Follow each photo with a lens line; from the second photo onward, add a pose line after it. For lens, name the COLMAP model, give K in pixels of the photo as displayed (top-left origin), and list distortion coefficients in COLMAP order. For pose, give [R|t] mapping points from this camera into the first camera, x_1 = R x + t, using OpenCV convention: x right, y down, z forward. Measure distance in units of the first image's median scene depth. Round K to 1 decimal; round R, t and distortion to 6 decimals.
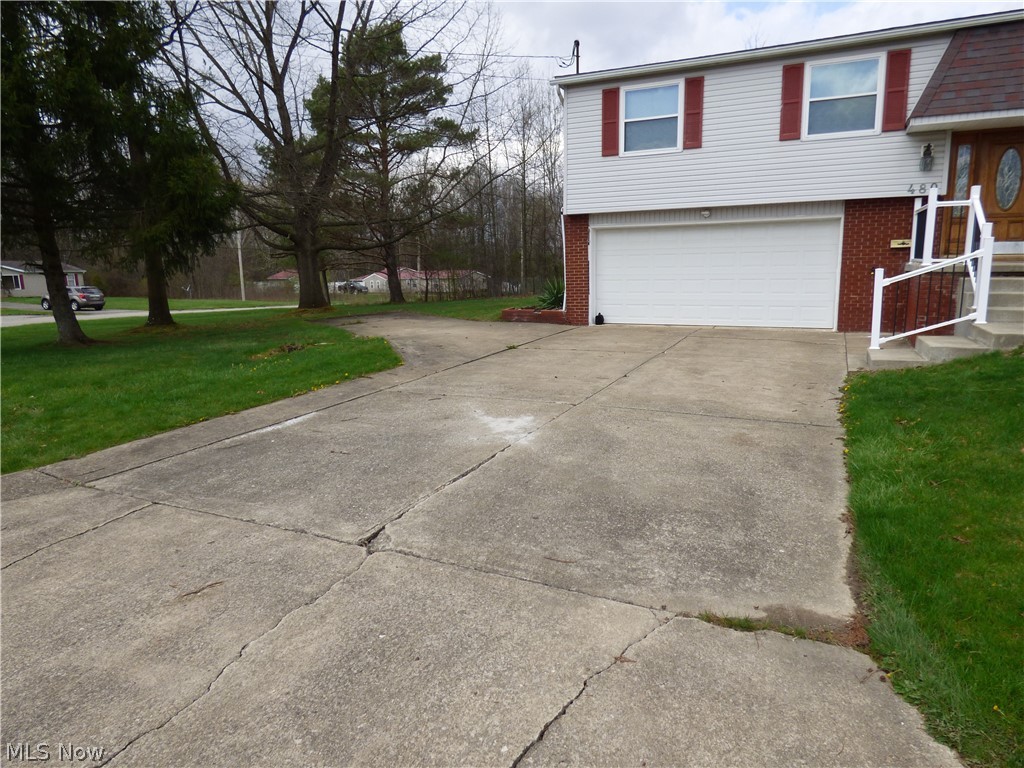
lens RADIAL K [[622.6, 0, 524.2], [0, 622.6, 382.3], [0, 0, 1]] dist [0.000197, -0.010708]
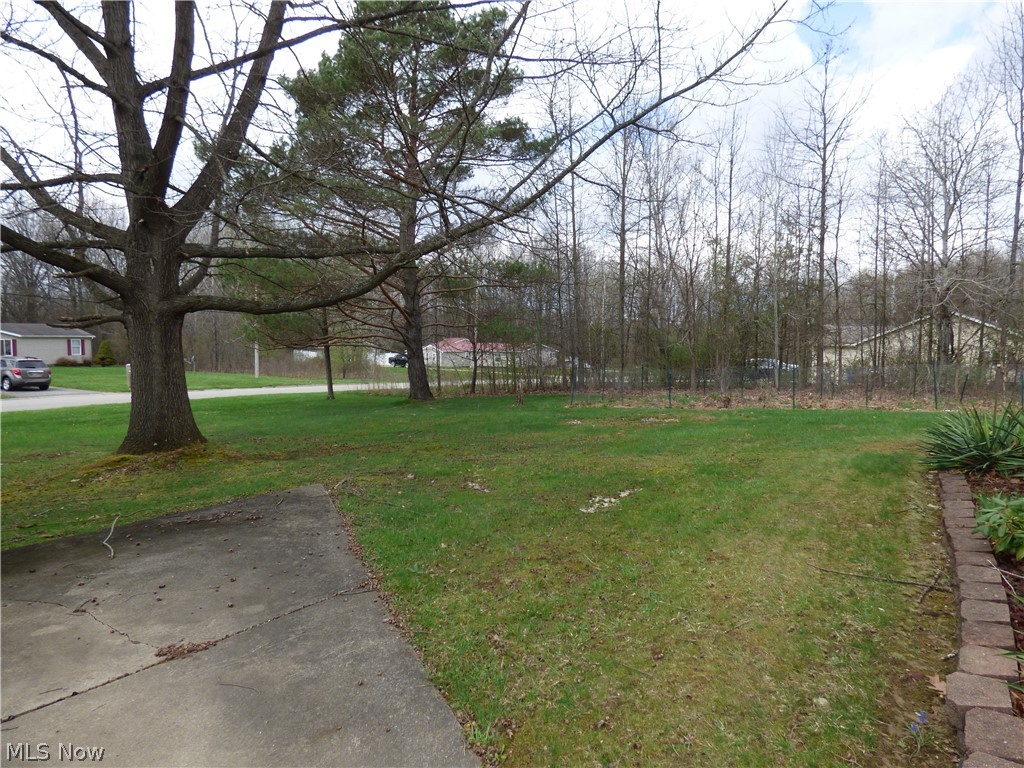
lens RADIAL K [[622.6, 0, 524.2], [0, 622.6, 382.3], [0, 0, 1]] dist [0.000197, -0.010708]
pose [[0.994405, 0.026338, -0.102300, -0.039228], [-0.037544, 0.993310, -0.109205, -0.084716], [0.098740, 0.112435, 0.988741, 0.406689]]
